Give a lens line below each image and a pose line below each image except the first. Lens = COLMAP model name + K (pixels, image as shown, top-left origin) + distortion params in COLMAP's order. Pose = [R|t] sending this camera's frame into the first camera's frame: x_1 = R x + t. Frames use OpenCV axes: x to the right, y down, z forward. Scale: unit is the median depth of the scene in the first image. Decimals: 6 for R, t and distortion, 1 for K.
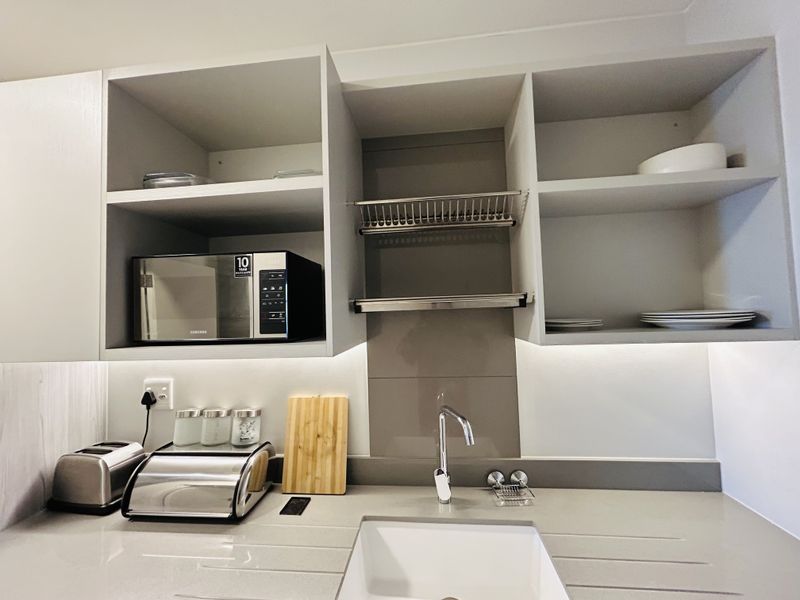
lens RADIAL K [[323.6, 0, 397.0], [0, 323.6, 298.1], [0, 0, 1]] dist [0.000671, -0.000013]
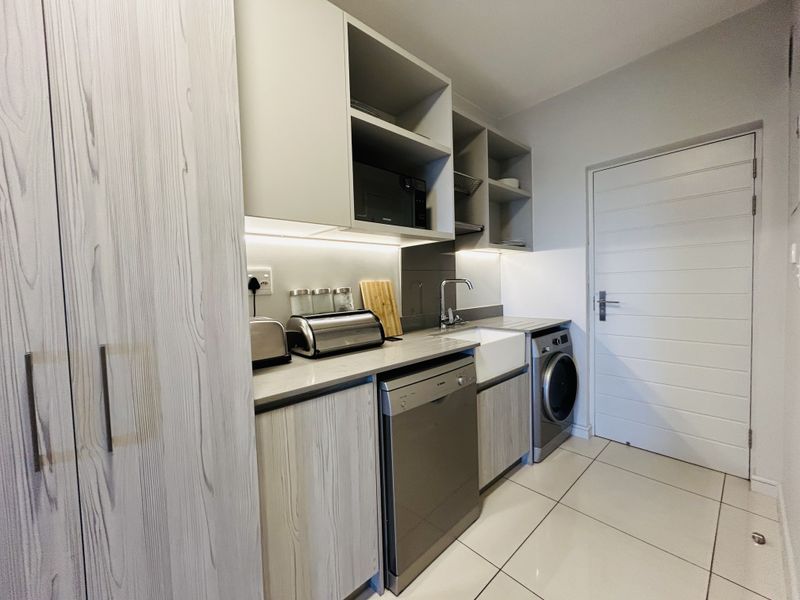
lens RADIAL K [[323.6, 0, 397.0], [0, 323.6, 298.1], [0, 0, 1]] dist [0.000671, -0.000013]
pose [[0.670422, -0.019840, 0.741715, -1.393616], [-0.023042, 0.998604, 0.047538, 0.328371], [-0.741622, -0.048961, 0.669029, -0.097631]]
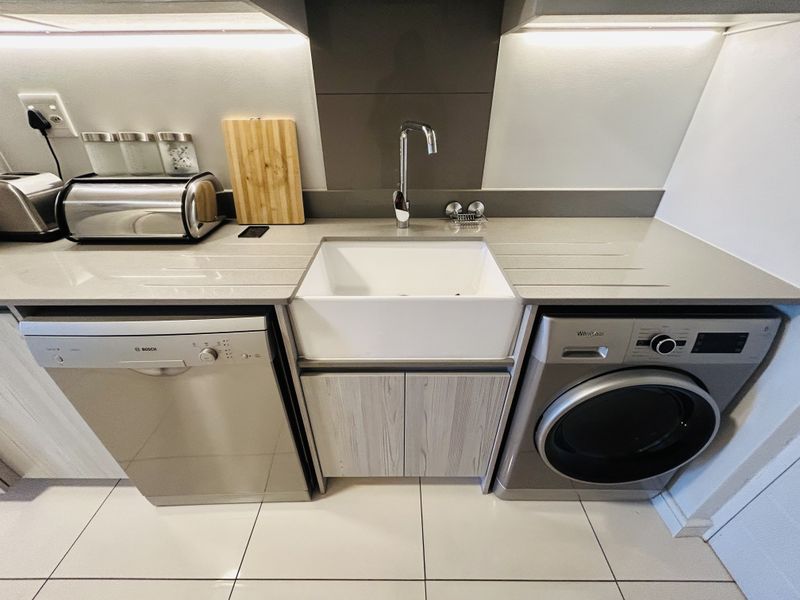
lens RADIAL K [[328.8, 0, 397.5], [0, 328.8, 298.1], [0, 0, 1]] dist [-0.001492, -0.000074]
pose [[0.994800, -0.028477, 0.097782, 0.019210], [-0.031639, 0.826197, 0.562493, 0.211190], [-0.096806, -0.562662, 0.821000, 0.012549]]
